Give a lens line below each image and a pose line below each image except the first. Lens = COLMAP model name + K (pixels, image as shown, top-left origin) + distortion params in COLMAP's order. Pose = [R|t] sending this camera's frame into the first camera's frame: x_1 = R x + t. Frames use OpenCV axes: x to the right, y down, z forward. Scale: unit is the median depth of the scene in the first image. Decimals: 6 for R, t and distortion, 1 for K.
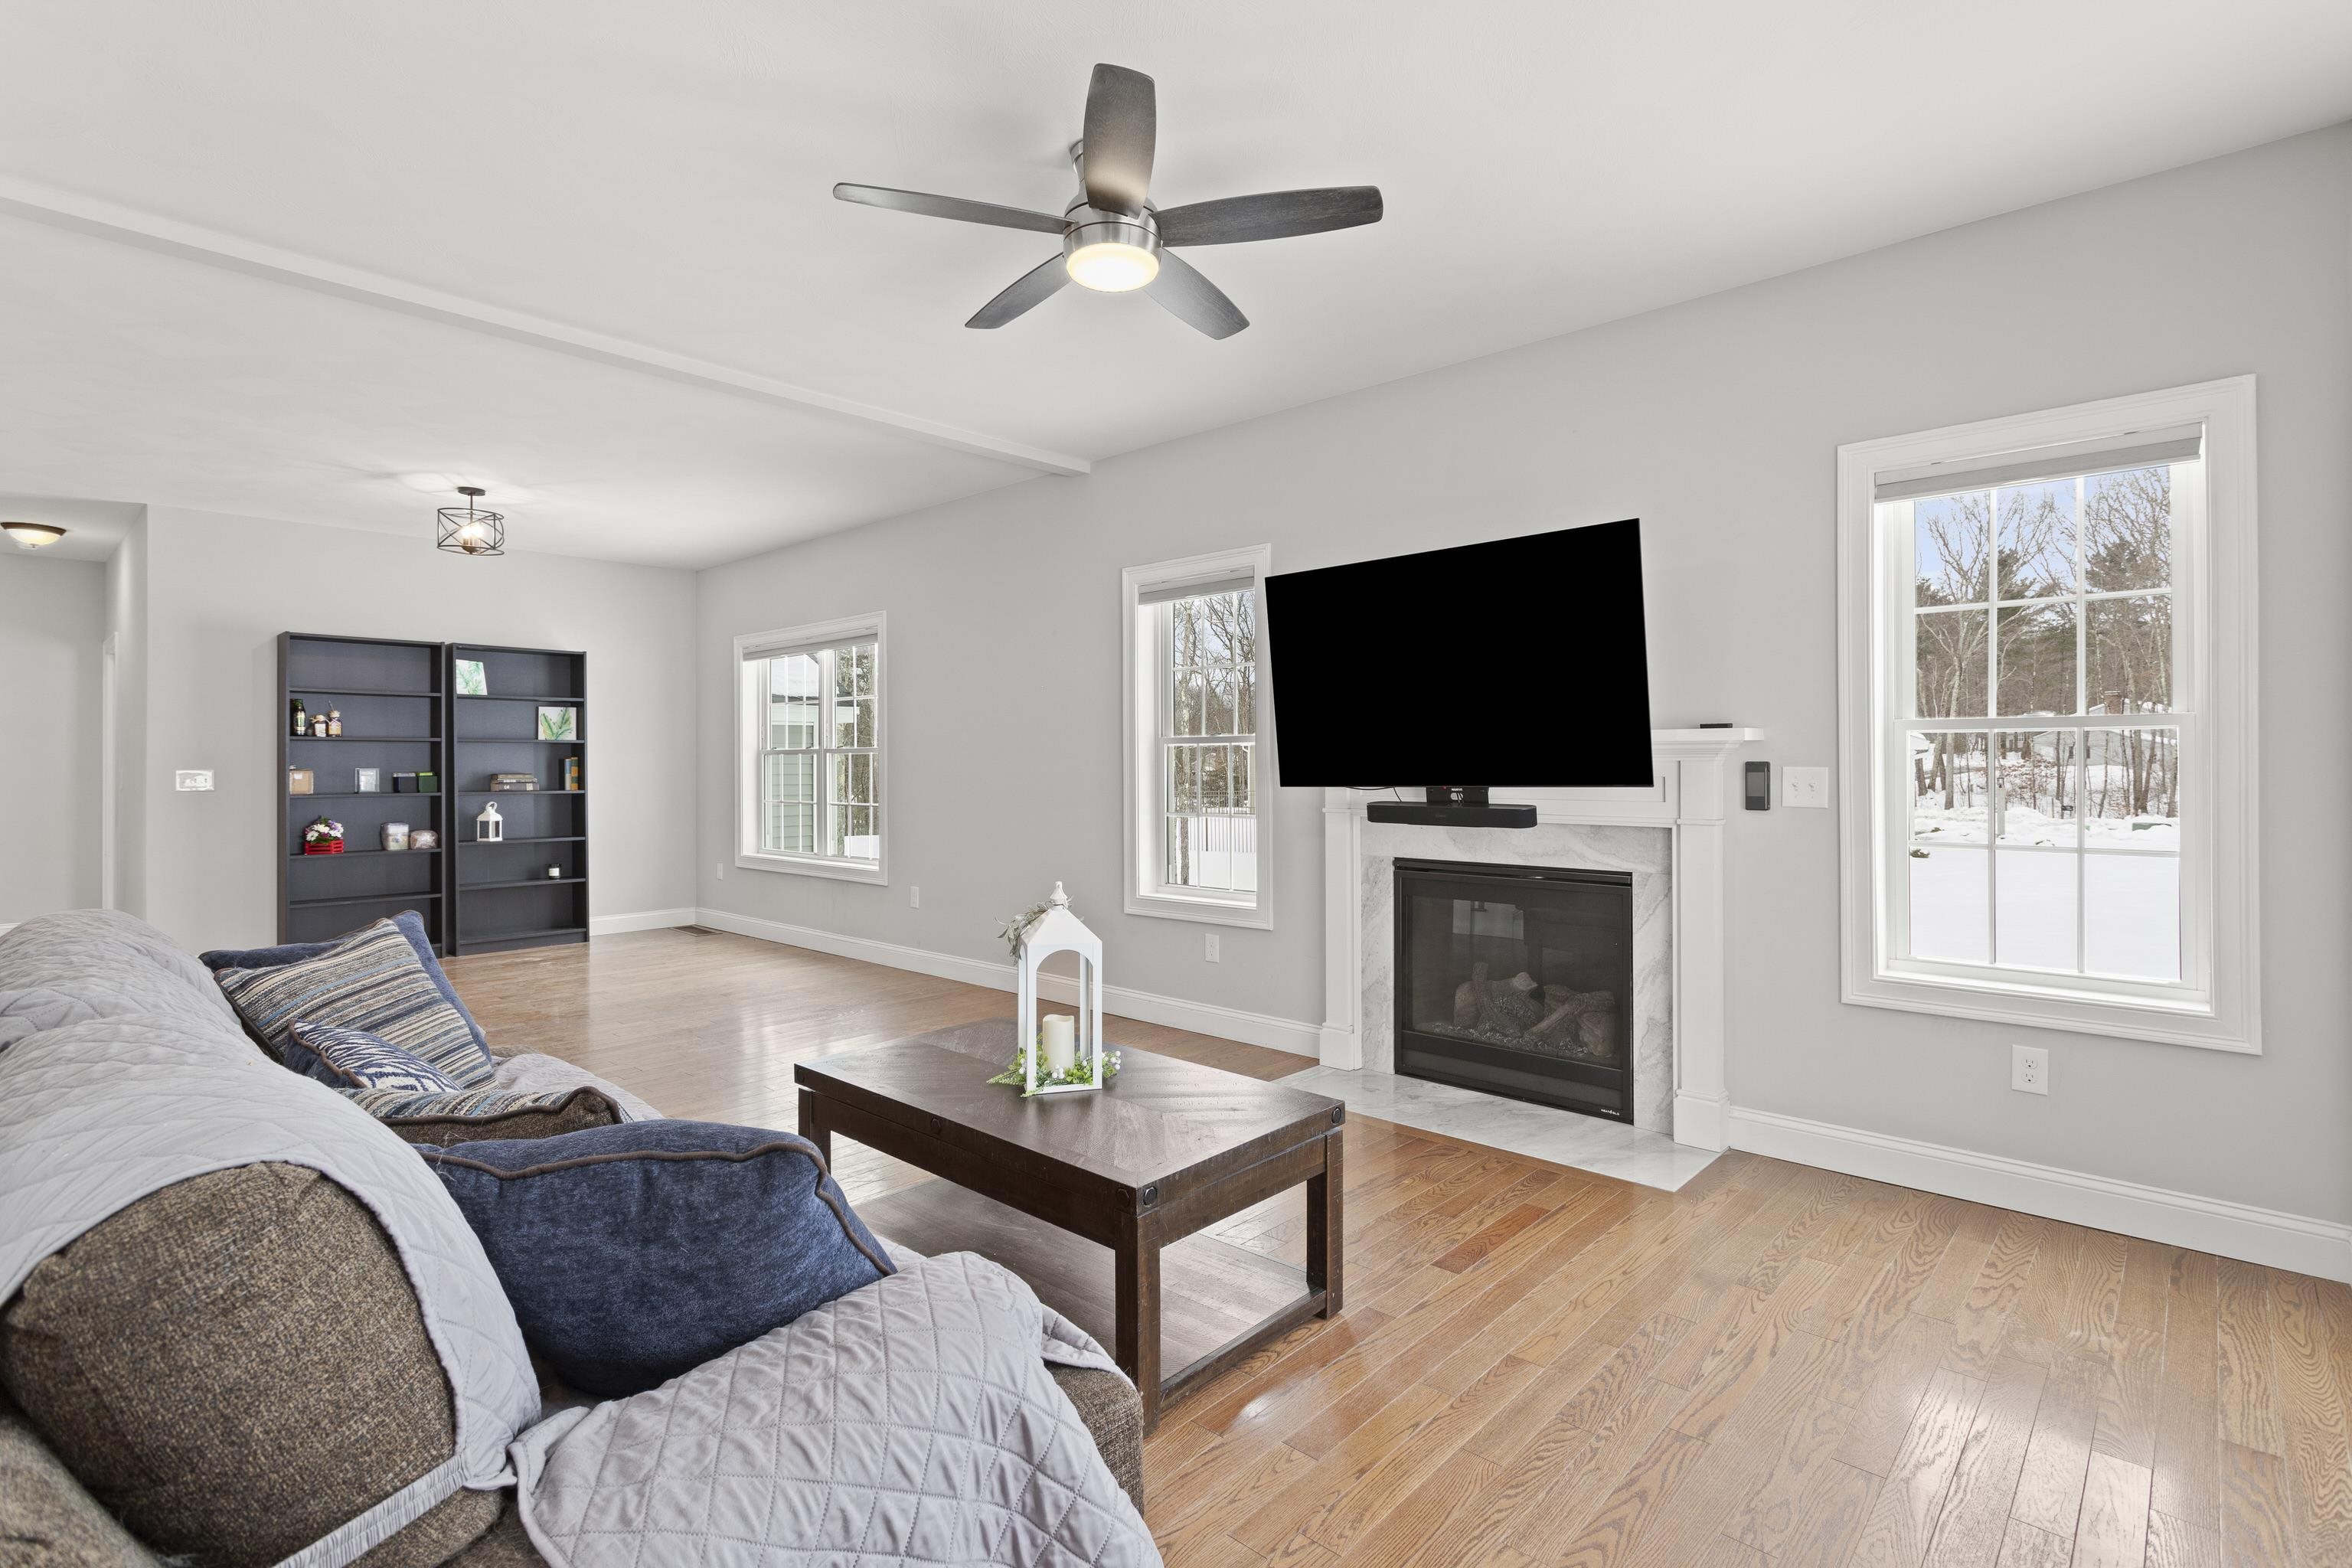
lens RADIAL K [[1118.5, 0, 1180.2], [0, 1118.5, 764.8], [0, 0, 1]] dist [0.000920, -0.000251]
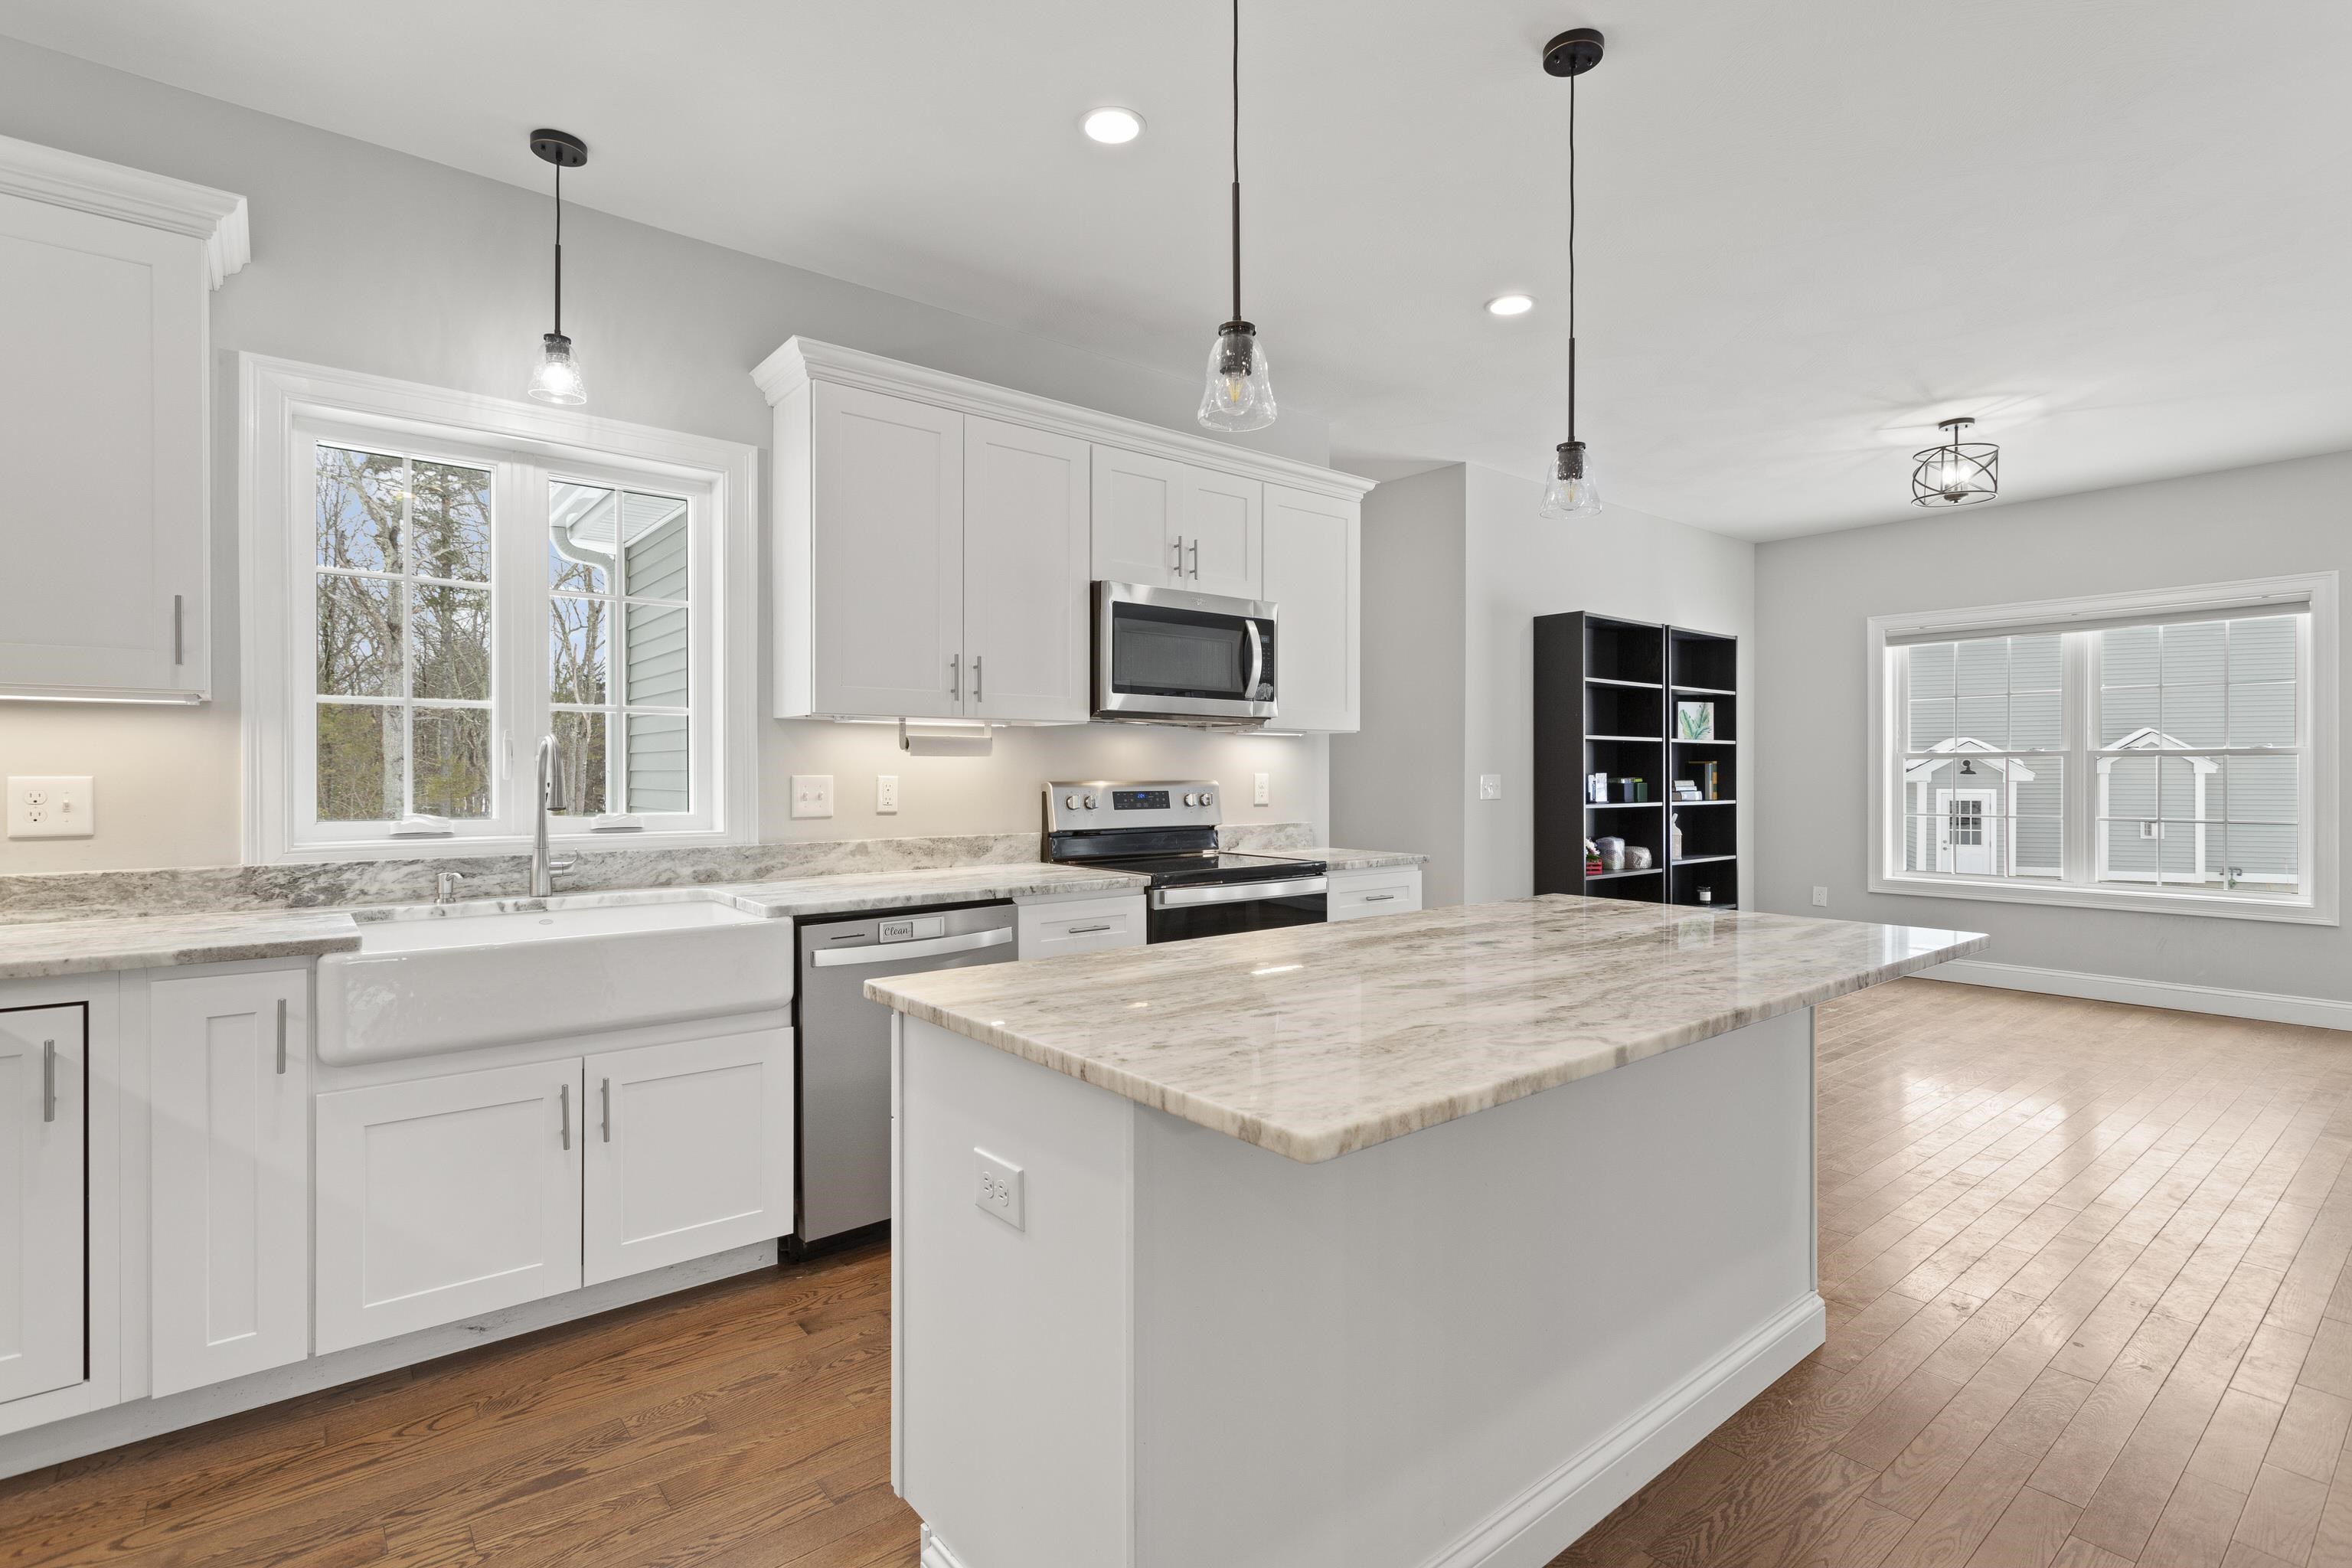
lens RADIAL K [[1107.4, 0, 1176.0], [0, 1107.4, 784.0], [0, 0, 1]] dist [-0.000110, -0.000118]
pose [[0.989765, -0.000791, -0.142701, -0.913011], [0.001798, 0.999974, 0.006930, 0.004777], [0.142692, -0.007116, 0.989742, 0.114675]]
